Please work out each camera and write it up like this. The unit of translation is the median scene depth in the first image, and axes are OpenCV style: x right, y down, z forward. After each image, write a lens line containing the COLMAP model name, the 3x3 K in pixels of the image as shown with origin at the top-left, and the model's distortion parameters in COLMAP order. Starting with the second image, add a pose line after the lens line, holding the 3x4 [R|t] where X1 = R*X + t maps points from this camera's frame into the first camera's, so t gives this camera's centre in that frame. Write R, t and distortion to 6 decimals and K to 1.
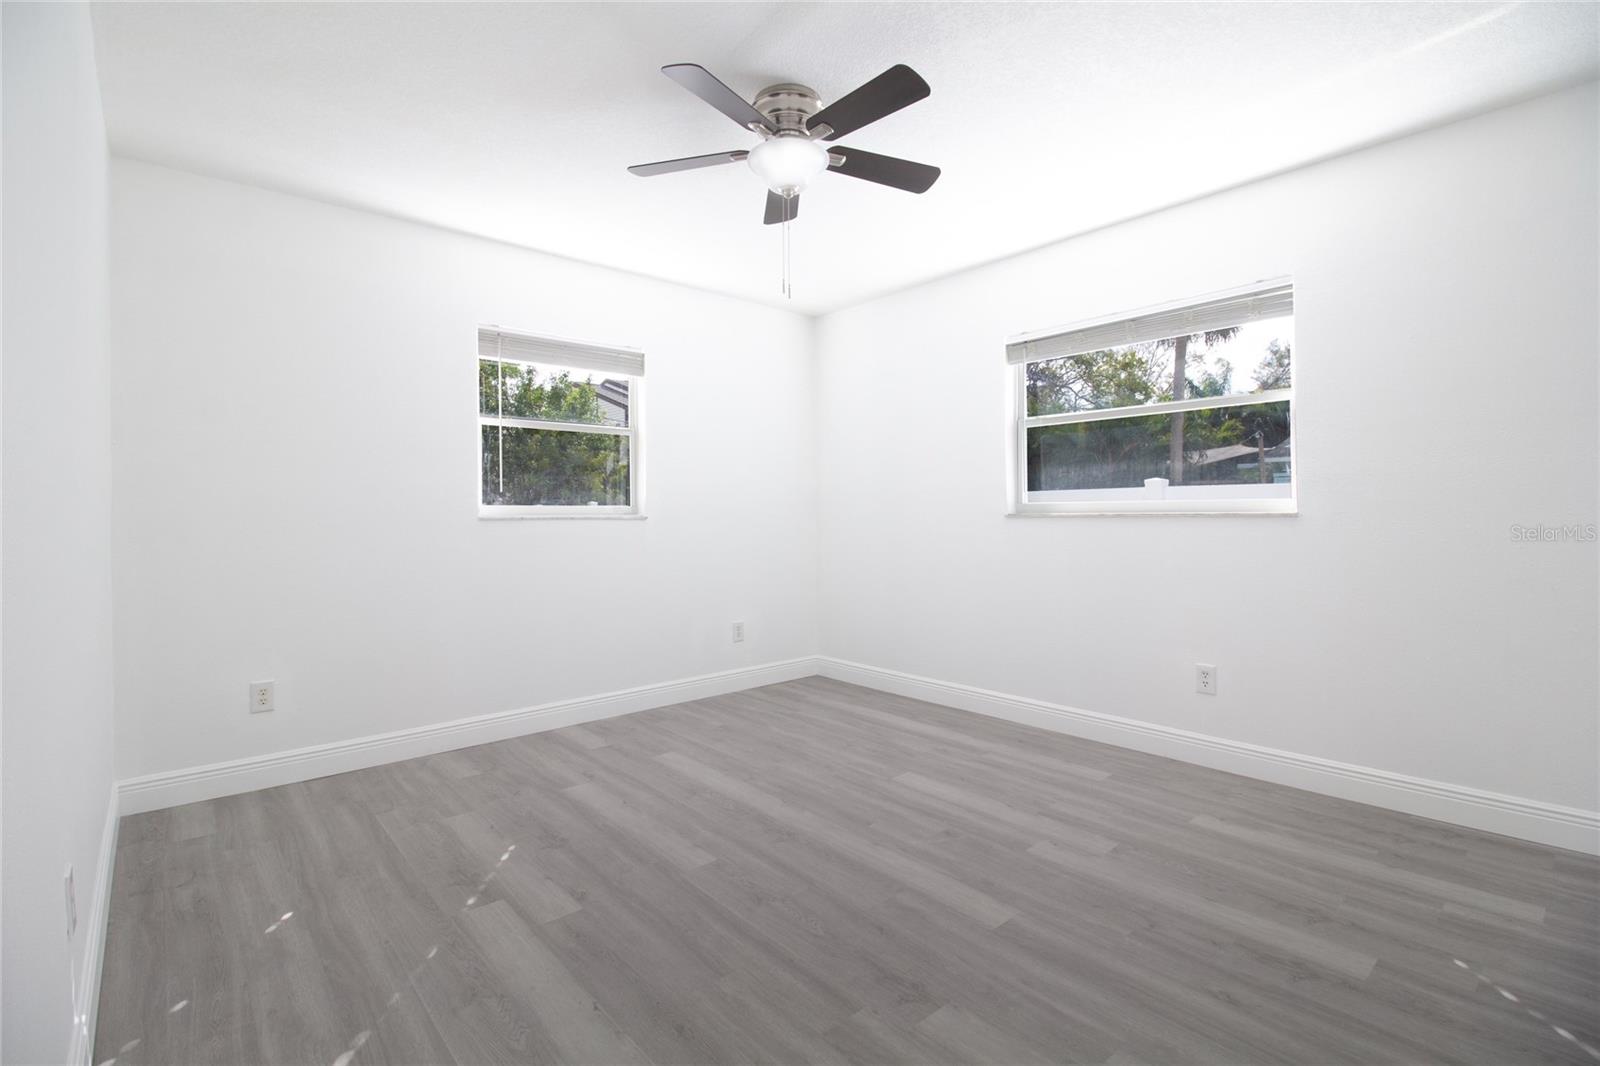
lens RADIAL K [[736.4, 0, 793.1], [0, 736.4, 520.0], [0, 0, 1]] dist [0.010117, -0.017614]
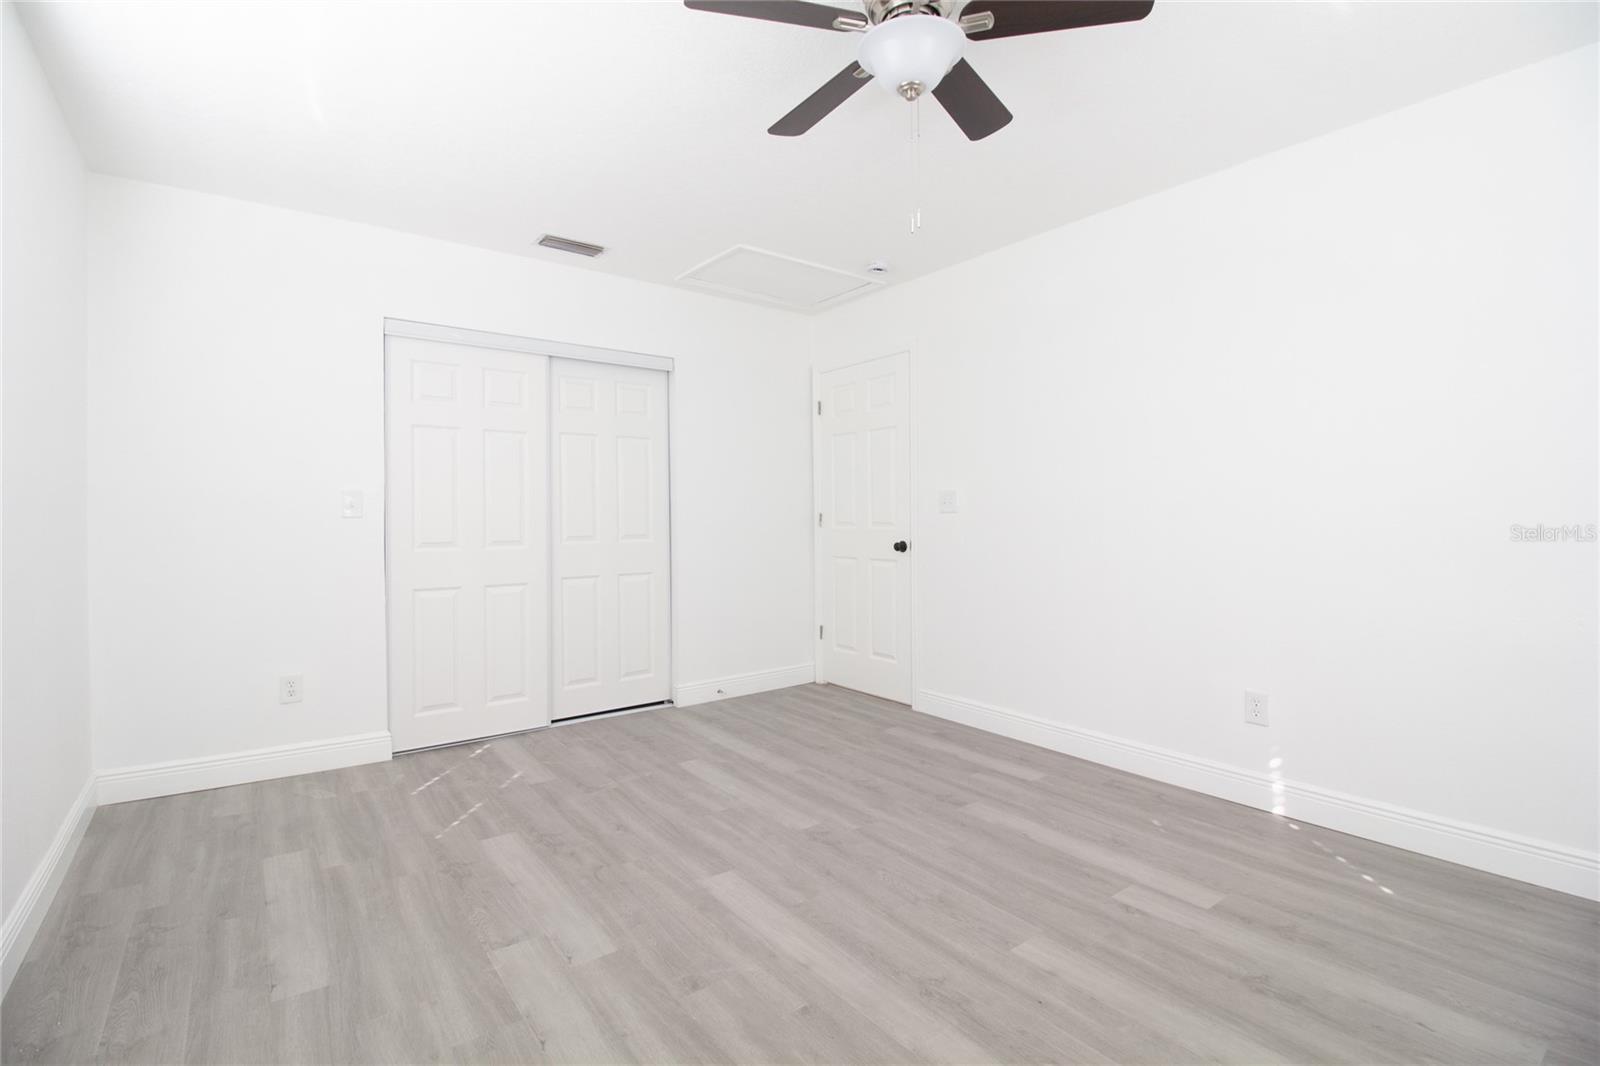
lens RADIAL K [[736.4, 0, 793.1], [0, 736.4, 520.0], [0, 0, 1]] dist [0.010117, -0.017614]
pose [[-0.997169, 0.012108, 0.074211, 0.075140], [0.012758, 0.999884, 0.008297, -0.015420], [-0.074101, 0.009221, -0.997208, 2.017134]]
